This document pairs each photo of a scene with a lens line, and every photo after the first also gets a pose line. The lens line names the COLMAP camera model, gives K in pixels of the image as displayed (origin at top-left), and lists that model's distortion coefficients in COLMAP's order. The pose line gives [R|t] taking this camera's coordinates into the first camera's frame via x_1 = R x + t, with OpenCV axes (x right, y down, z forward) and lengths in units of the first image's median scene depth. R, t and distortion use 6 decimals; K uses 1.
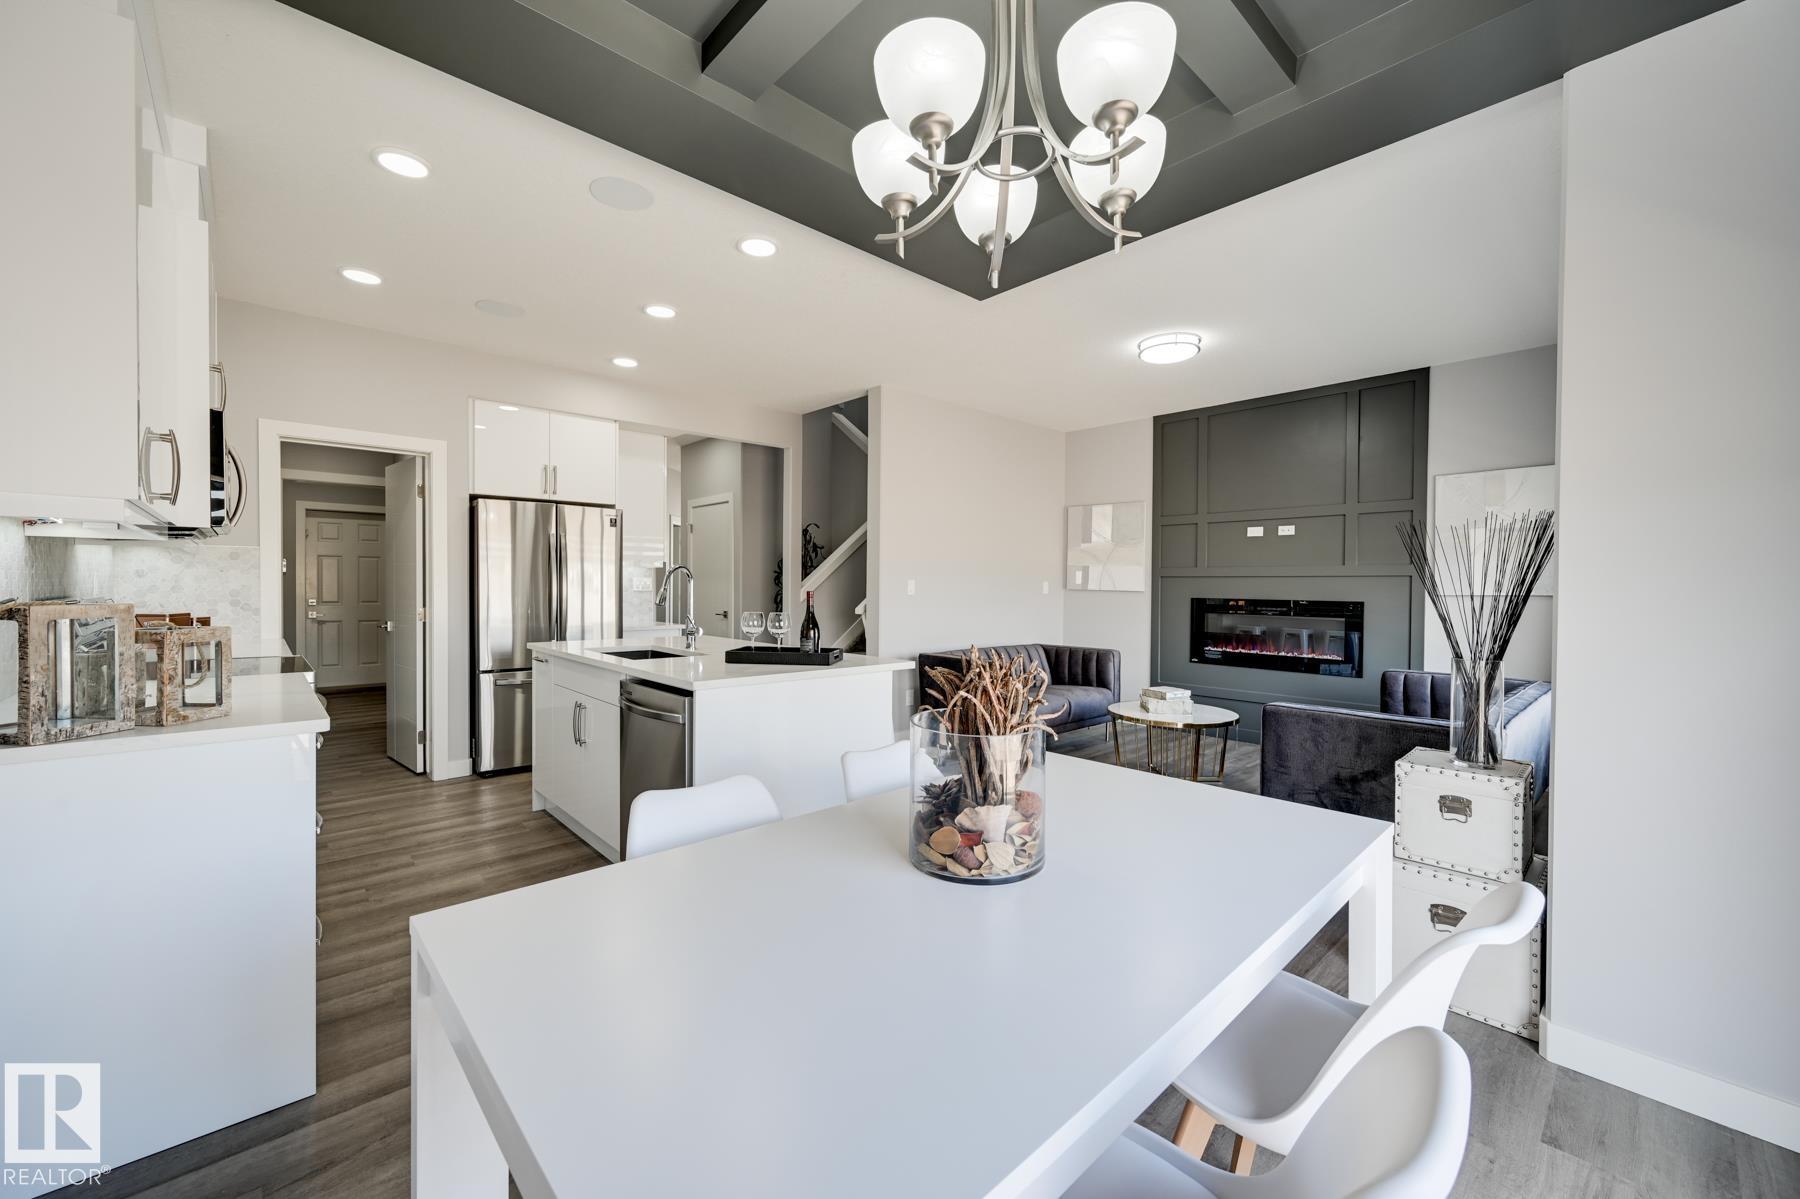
lens RADIAL K [[711.3, 0, 887.8], [0, 711.3, 592.8], [0, 0, 1]] dist [-0.000780, 0.000089]
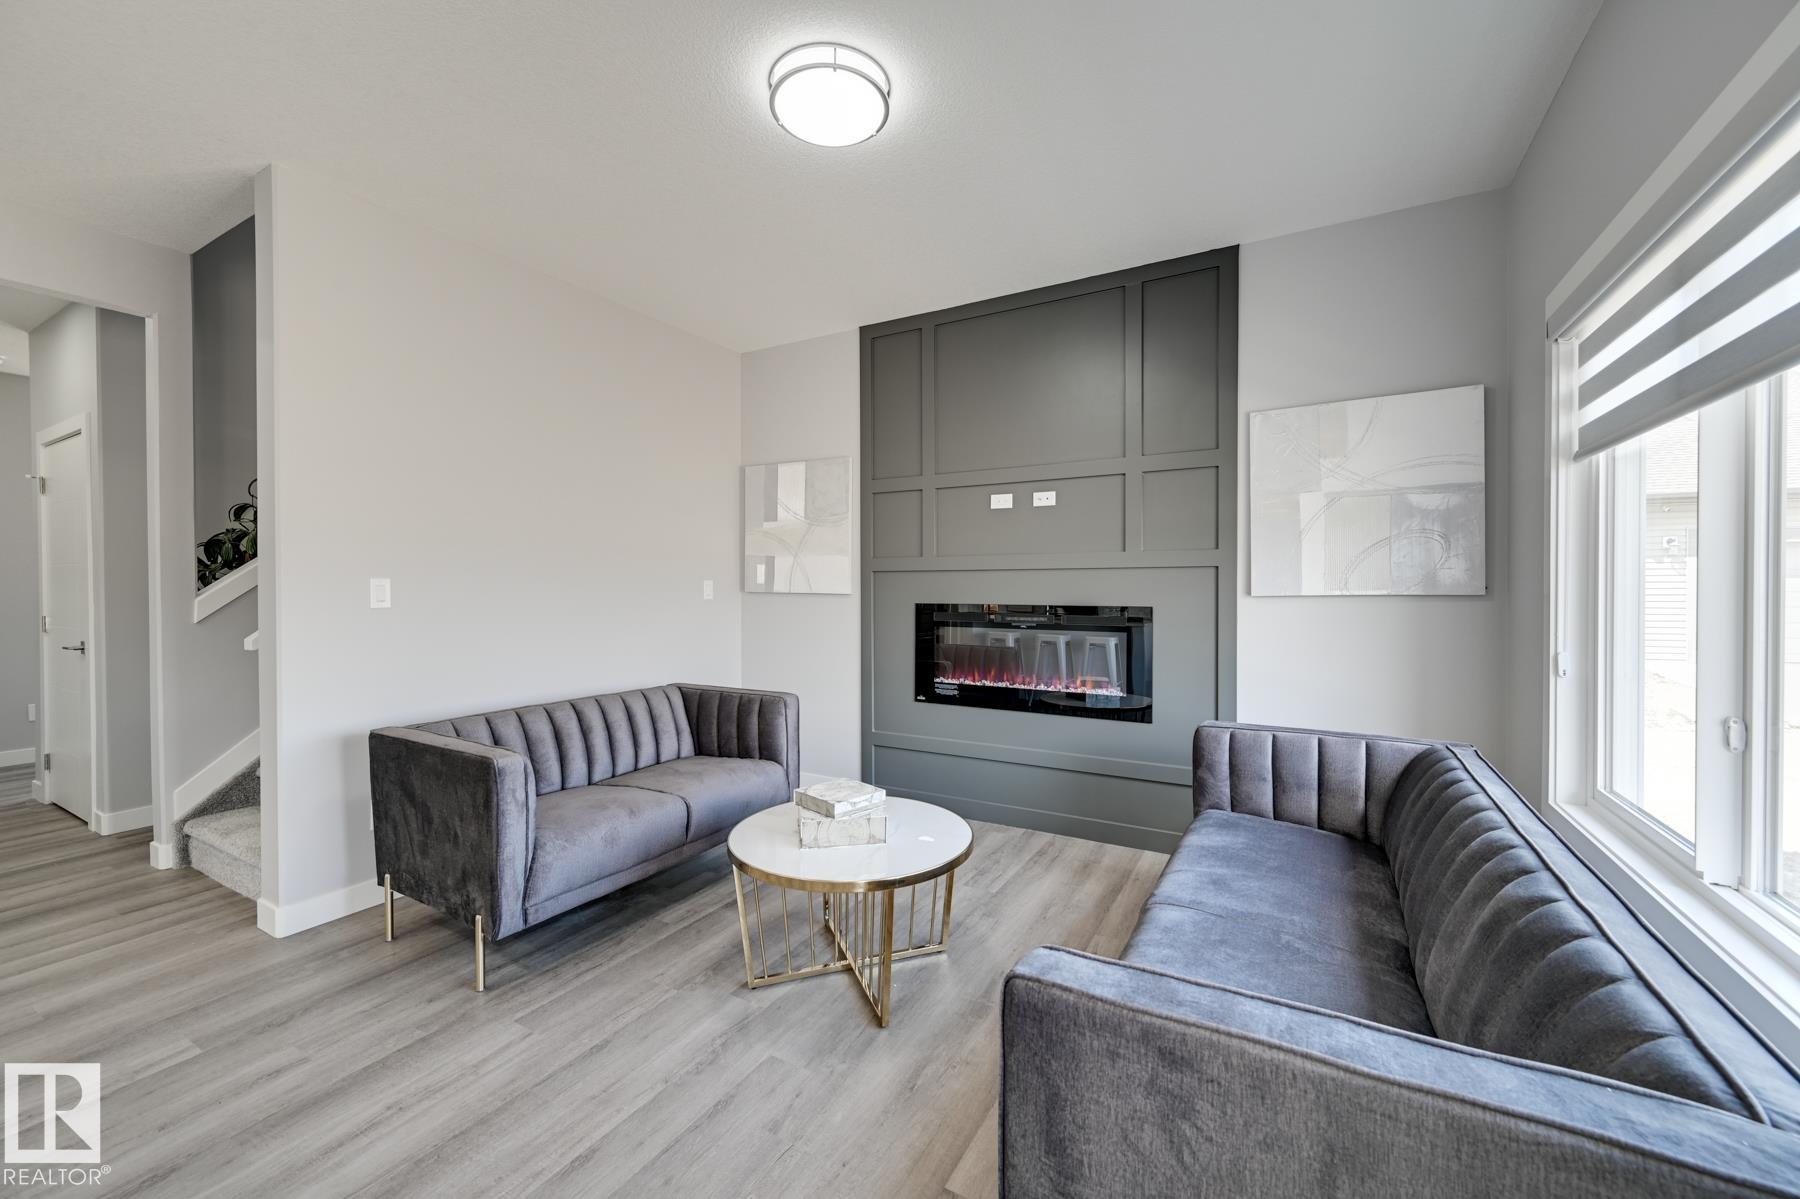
lens RADIAL K [[711.3, 0, 887.8], [0, 711.3, 592.8], [0, 0, 1]] dist [-0.000780, 0.000089]
pose [[0.954103, -0.012932, 0.299199, 0.216794], [0.013341, 0.999911, 0.000673, -0.003520], [-0.299181, 0.003350, 0.954191, 0.401490]]
